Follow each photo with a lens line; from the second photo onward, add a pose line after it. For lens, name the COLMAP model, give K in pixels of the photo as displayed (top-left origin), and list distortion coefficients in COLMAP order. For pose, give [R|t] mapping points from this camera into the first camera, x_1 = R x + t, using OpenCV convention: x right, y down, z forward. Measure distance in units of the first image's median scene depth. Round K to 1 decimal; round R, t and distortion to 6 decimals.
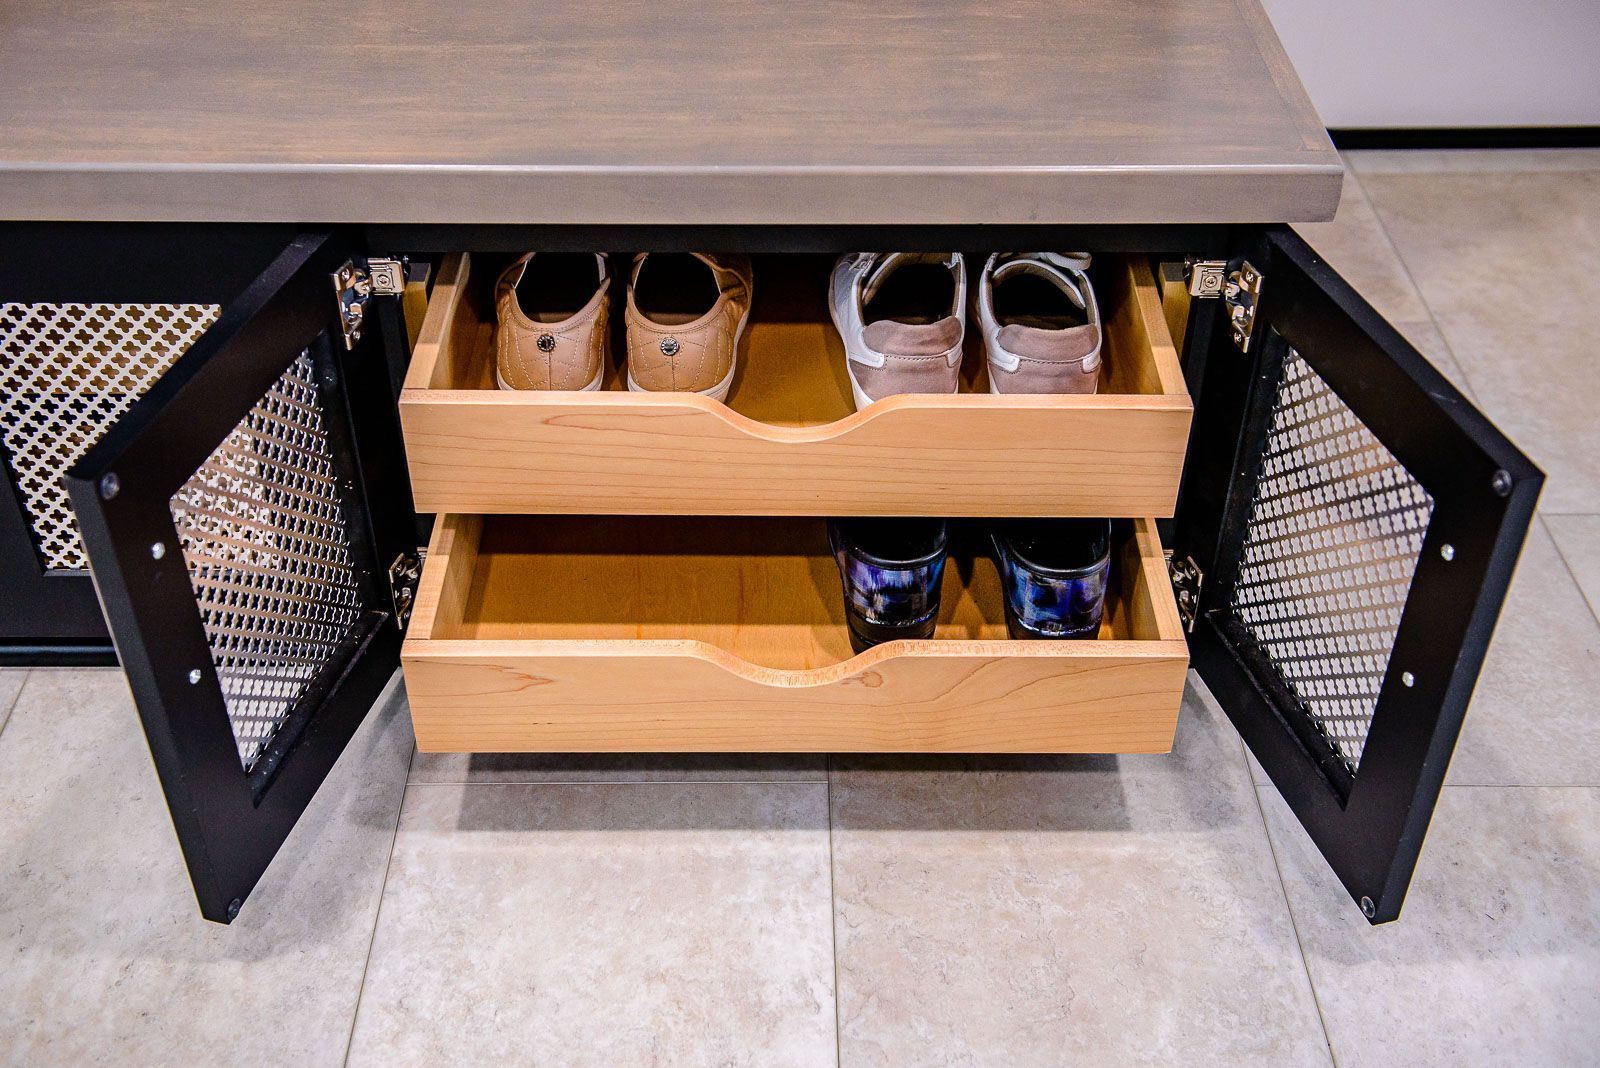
lens RADIAL K [[1723.3, 0, 804.3], [0, 1723.3, 535.9], [0, 0, 1]] dist [0.030650, 0.000000]
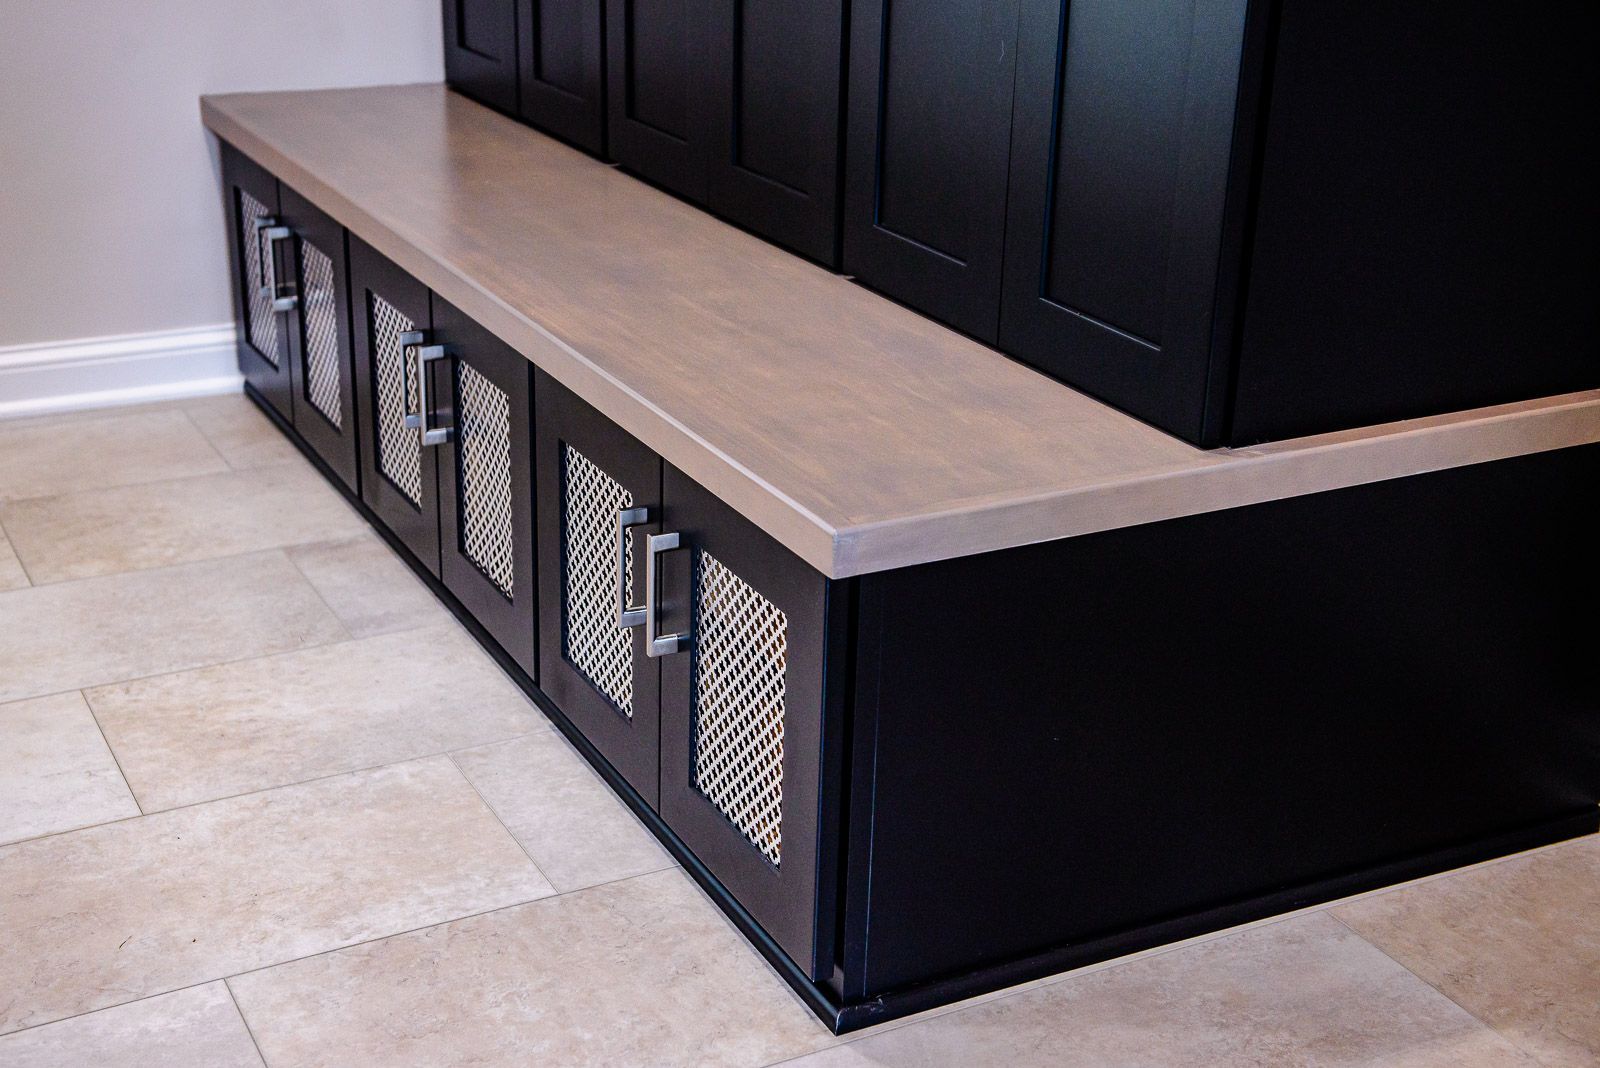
lens RADIAL K [[2192.5, 0, 796.0], [0, 2192.5, 530.5], [0, 0, 1]] dist [0.063245, 0.000000]
pose [[0.446420, 0.320683, -0.835387, 1.462541], [-0.586232, 0.810140, -0.002284, -0.180532], [0.676048, 0.490750, 0.549658, 0.137921]]
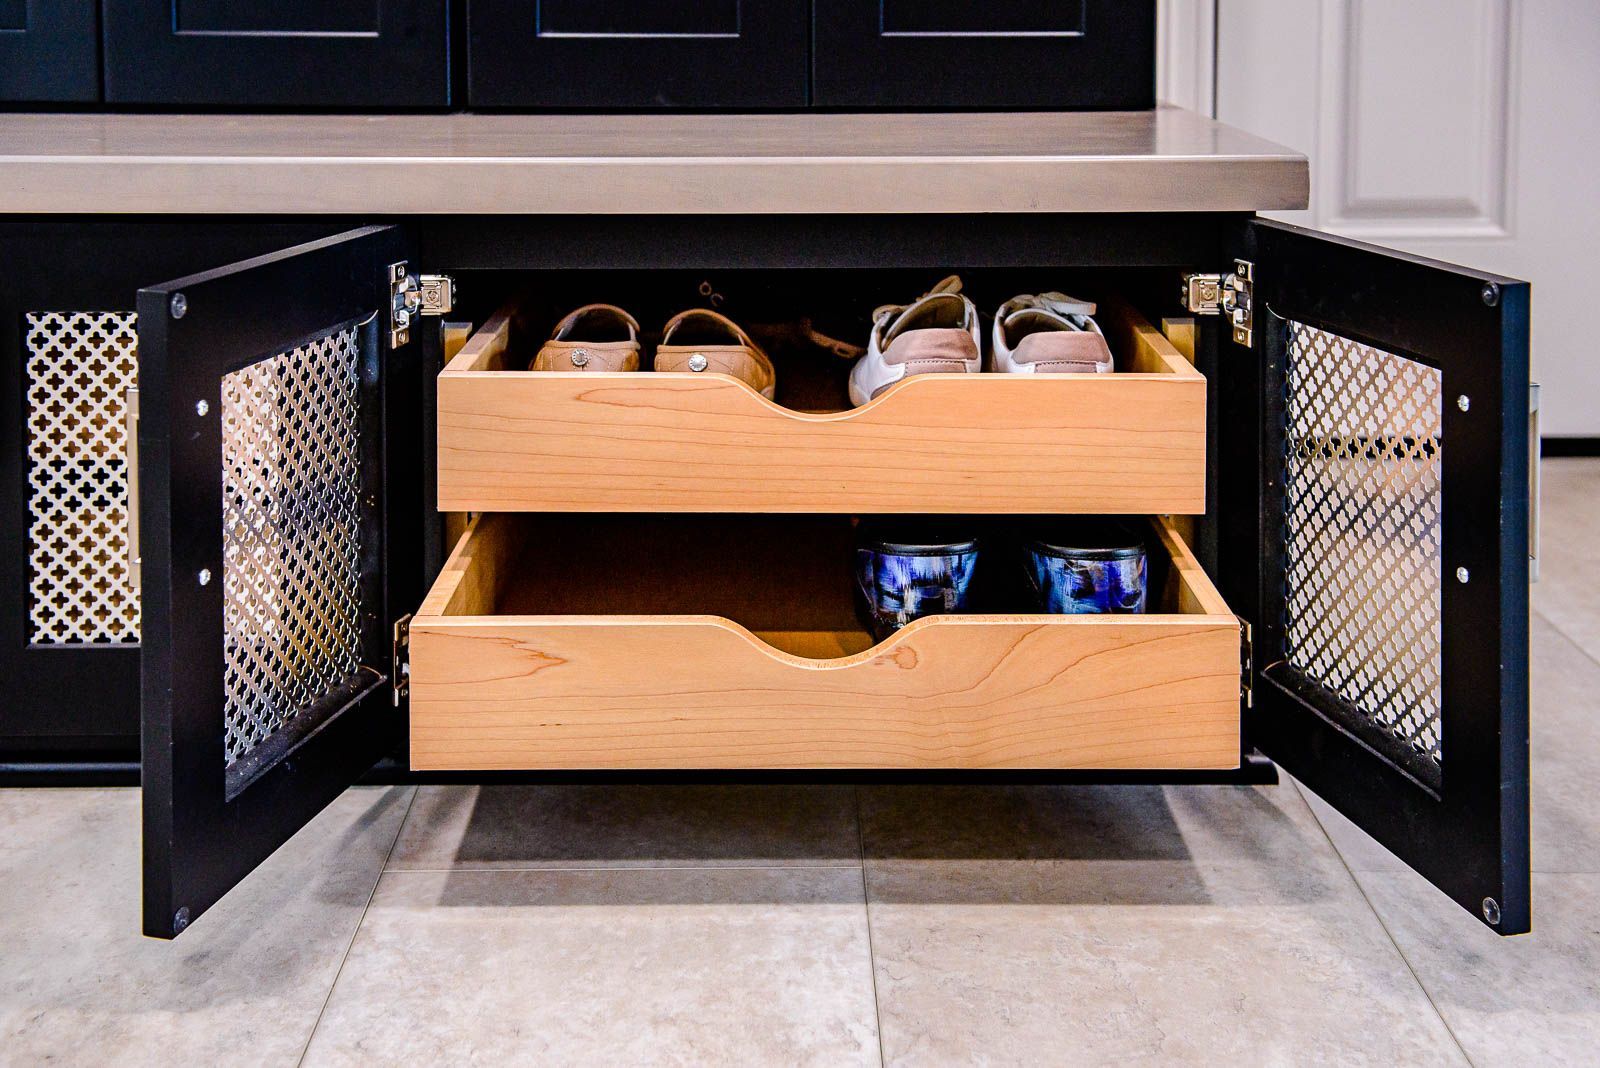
lens RADIAL K [[2192.5, 0, 795.9], [0, 2192.5, 535.1], [0, 0, 1]] dist [0.063245, 0.000000]
pose [[0.999925, -0.011899, 0.002728, -0.022073], [0.011161, 0.800556, -0.599155, 0.708449], [0.004945, 0.599140, 0.800629, 0.001836]]
